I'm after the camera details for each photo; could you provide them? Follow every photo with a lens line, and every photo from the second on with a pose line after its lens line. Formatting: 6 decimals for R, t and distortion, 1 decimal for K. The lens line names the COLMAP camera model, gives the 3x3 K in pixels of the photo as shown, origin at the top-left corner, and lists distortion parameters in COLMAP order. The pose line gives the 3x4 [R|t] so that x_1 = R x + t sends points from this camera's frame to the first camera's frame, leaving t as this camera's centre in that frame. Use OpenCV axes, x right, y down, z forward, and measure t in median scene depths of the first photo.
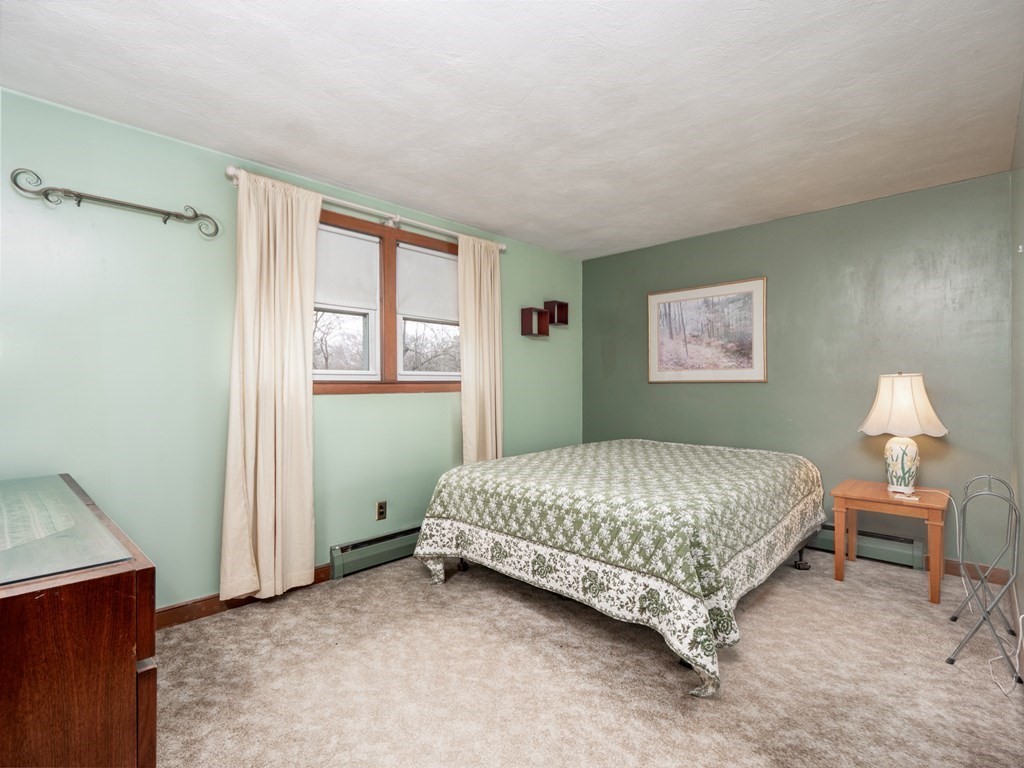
lens RADIAL K [[509.9, 0, 515.4], [0, 509.9, 387.5], [0, 0, 1]] dist [-0.006527, -0.001191]
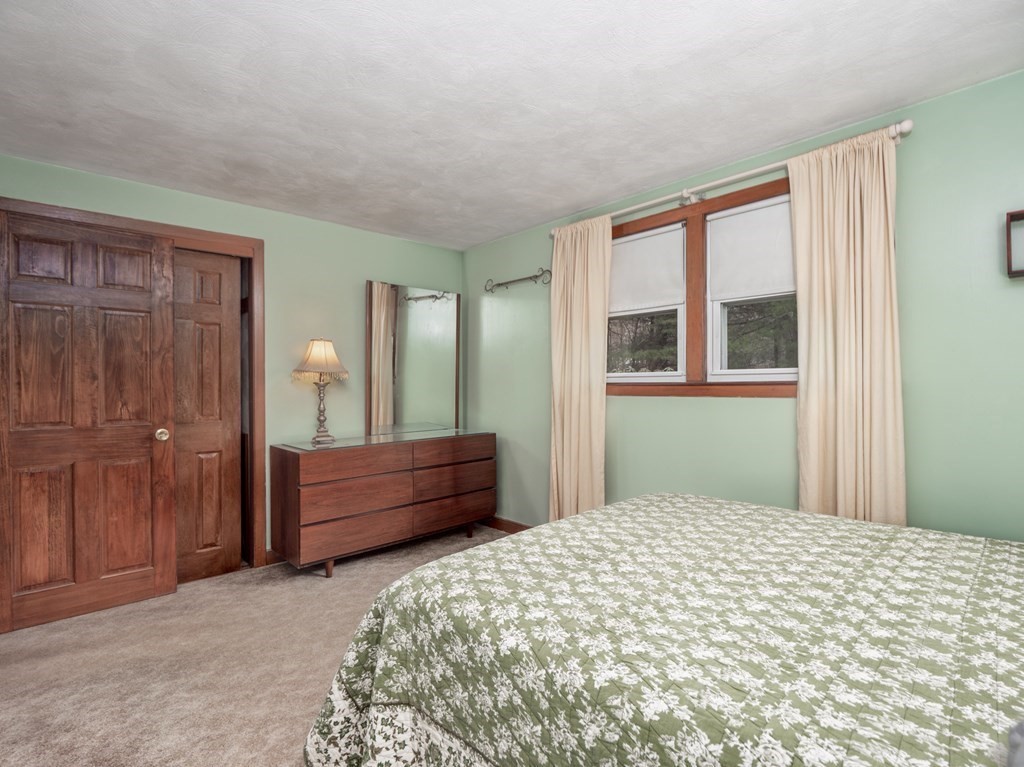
lens RADIAL K [[509.9, 0, 515.4], [0, 509.9, 387.0], [0, 0, 1]] dist [-0.006527, -0.001191]
pose [[-0.083279, 0.002480, -0.996523, 0.702602], [-0.008274, 0.999961, 0.003180, -0.005841], [0.996492, 0.008510, -0.083255, 0.853798]]
